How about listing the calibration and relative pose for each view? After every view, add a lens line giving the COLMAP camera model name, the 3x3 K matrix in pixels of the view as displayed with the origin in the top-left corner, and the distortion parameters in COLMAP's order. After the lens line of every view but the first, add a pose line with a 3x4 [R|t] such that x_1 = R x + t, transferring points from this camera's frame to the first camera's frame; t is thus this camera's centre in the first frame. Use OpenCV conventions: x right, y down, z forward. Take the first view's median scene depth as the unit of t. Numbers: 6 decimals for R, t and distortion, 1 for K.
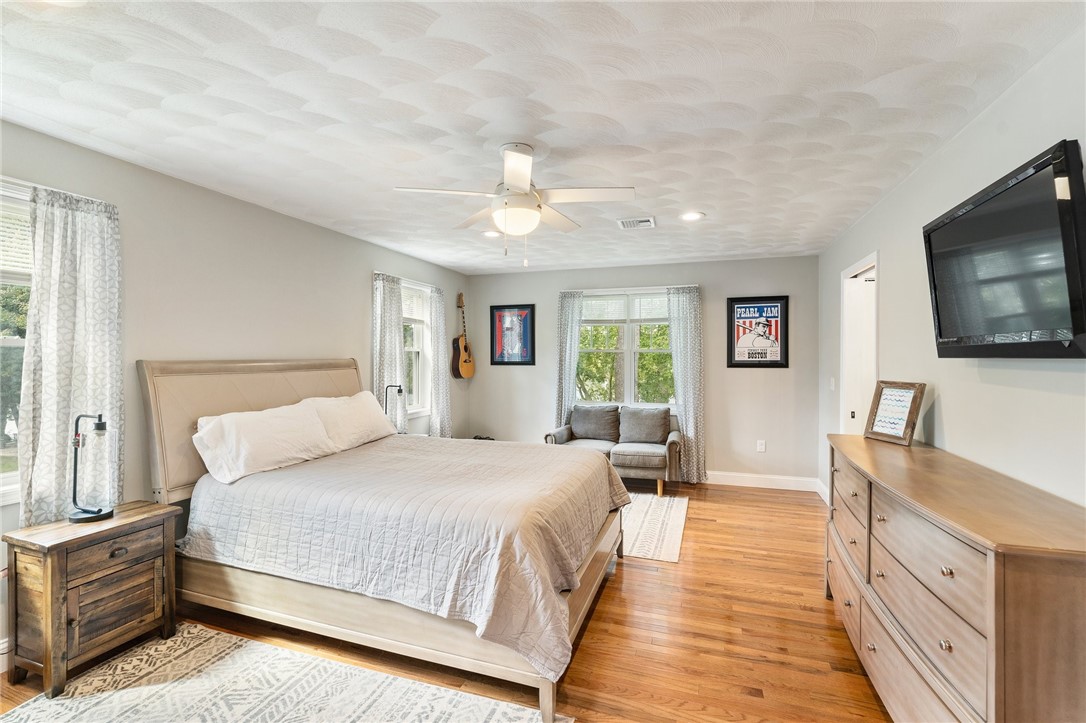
lens RADIAL K [[463.8, 0, 543.0], [0, 463.8, 361.5], [0, 0, 1]] dist [-0.000237, -0.000048]
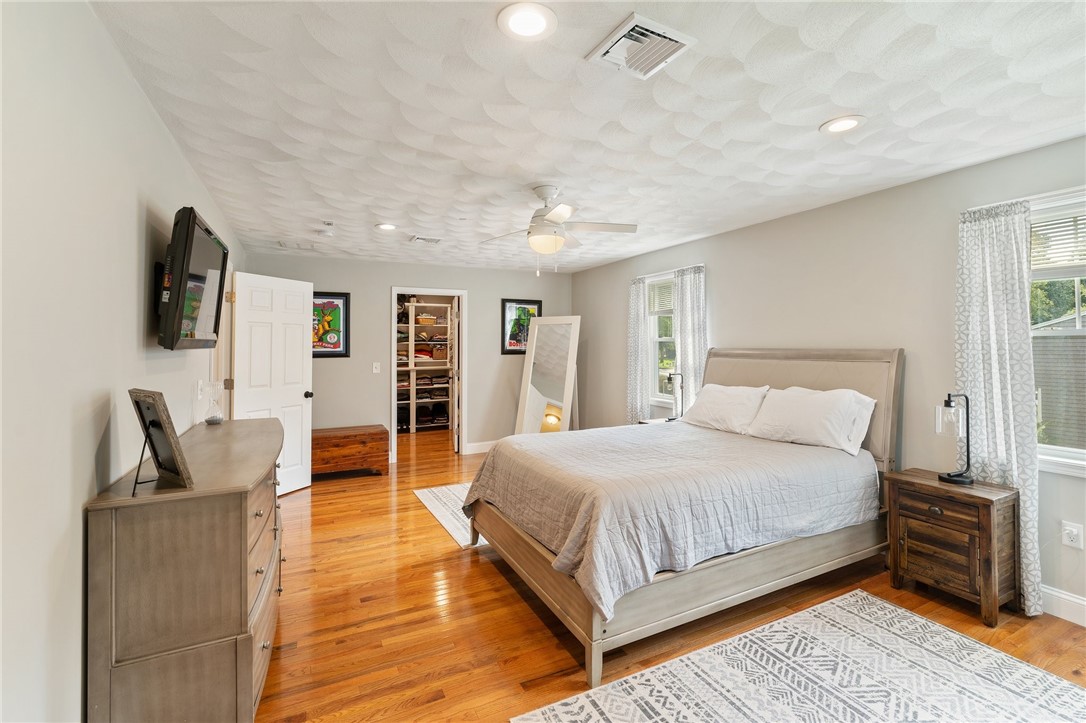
lens RADIAL K [[468.0, 0, 542.6], [0, 468.0, 342.2], [0, 0, 1]] dist [0.000036, 0.000023]
pose [[-0.691765, -0.000643, -0.722123, 0.883927], [-0.001704, 0.999998, 0.000743, -0.029272], [0.722121, 0.001745, -0.691765, 1.880582]]
